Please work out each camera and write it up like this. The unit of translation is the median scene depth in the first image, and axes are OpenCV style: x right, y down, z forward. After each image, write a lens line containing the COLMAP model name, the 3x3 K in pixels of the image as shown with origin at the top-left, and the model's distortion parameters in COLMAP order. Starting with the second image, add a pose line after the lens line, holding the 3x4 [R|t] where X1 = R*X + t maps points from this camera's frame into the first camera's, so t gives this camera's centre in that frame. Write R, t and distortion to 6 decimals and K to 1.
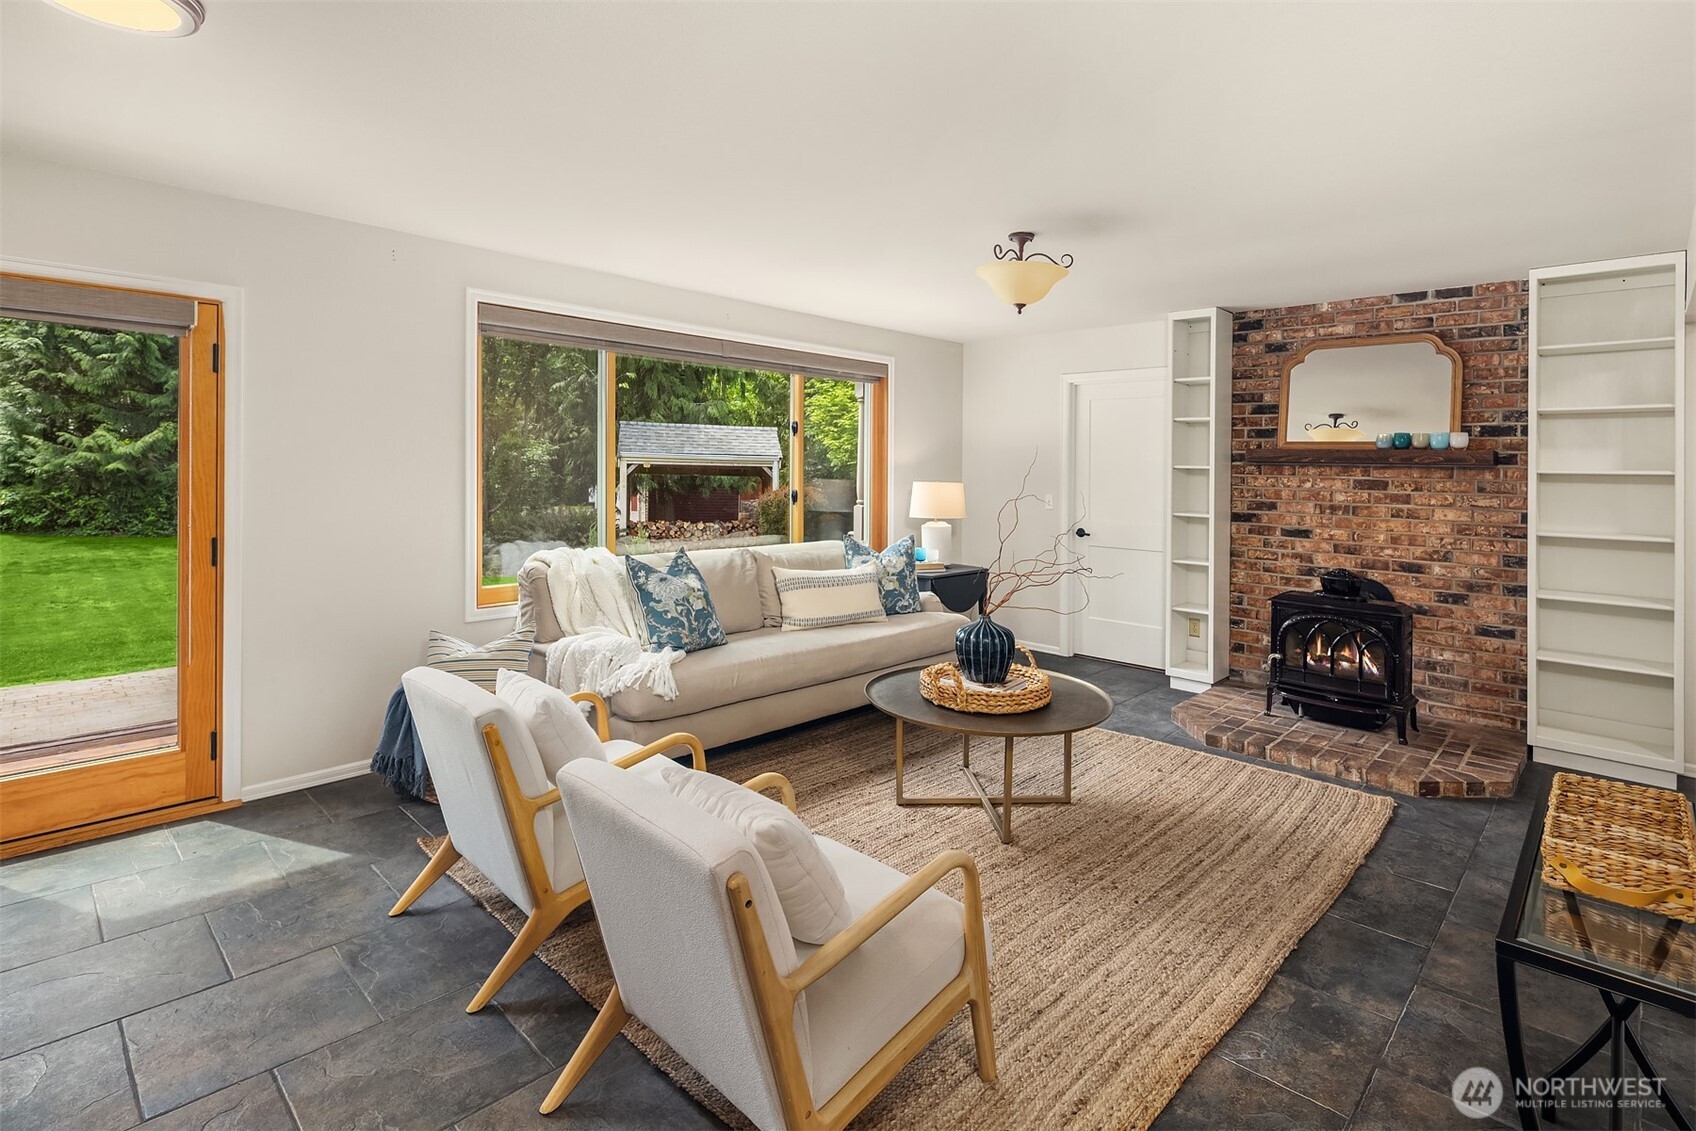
lens RADIAL K [[819.0, 0, 868.7], [0, 819.0, 471.0], [0, 0, 1]] dist [0.002281, -0.003774]
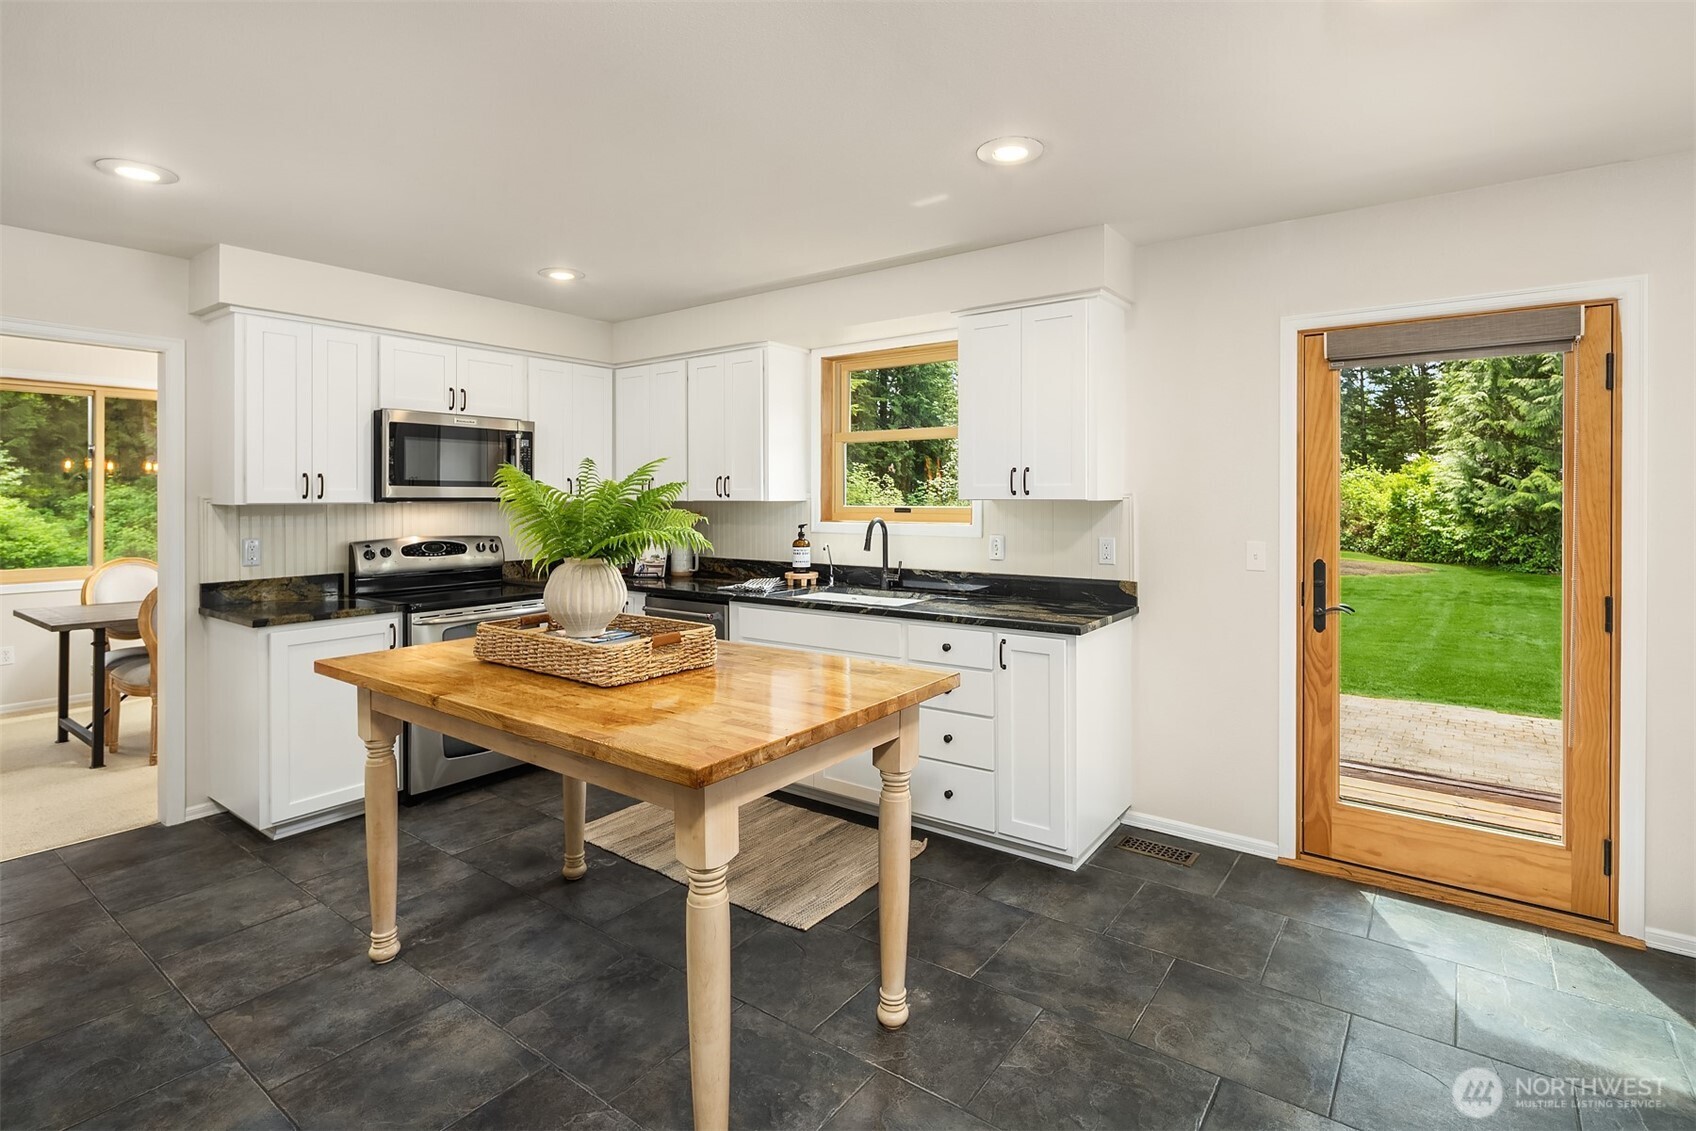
lens RADIAL K [[819.0, 0, 864.0], [0, 819.0, 506.9], [0, 0, 1]] dist [0.002281, -0.003774]
pose [[0.122249, -0.004839, -0.992488, -0.061751], [0.000315, 0.999988, -0.004837, -0.001439], [0.992499, 0.000279, 0.122249, 0.118206]]
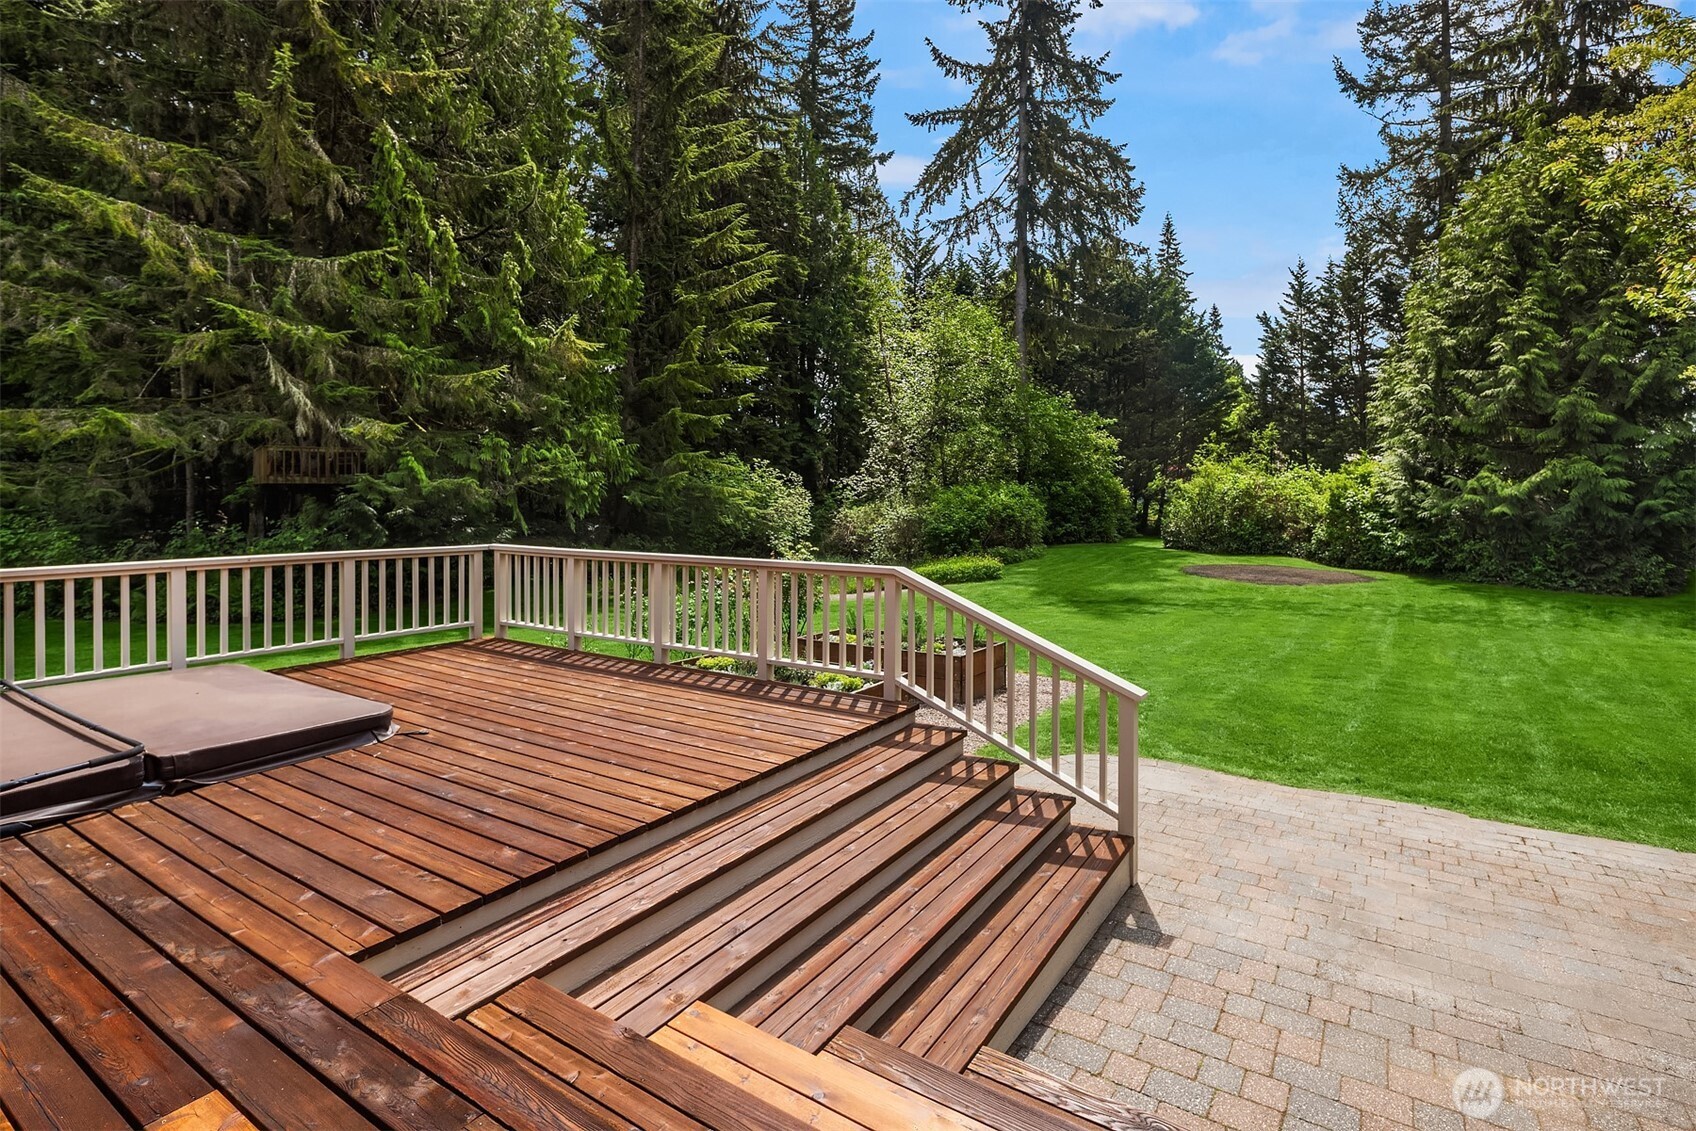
lens RADIAL K [[819.0, 0, 864.9], [0, 819.0, 504.3], [0, 0, 1]] dist [0.002281, -0.003774]
pose [[0.174765, -0.006477, -0.984589, -0.588930], [-0.002366, 0.999973, -0.006998, -0.015908], [0.984607, 0.003552, 0.174745, 0.577062]]
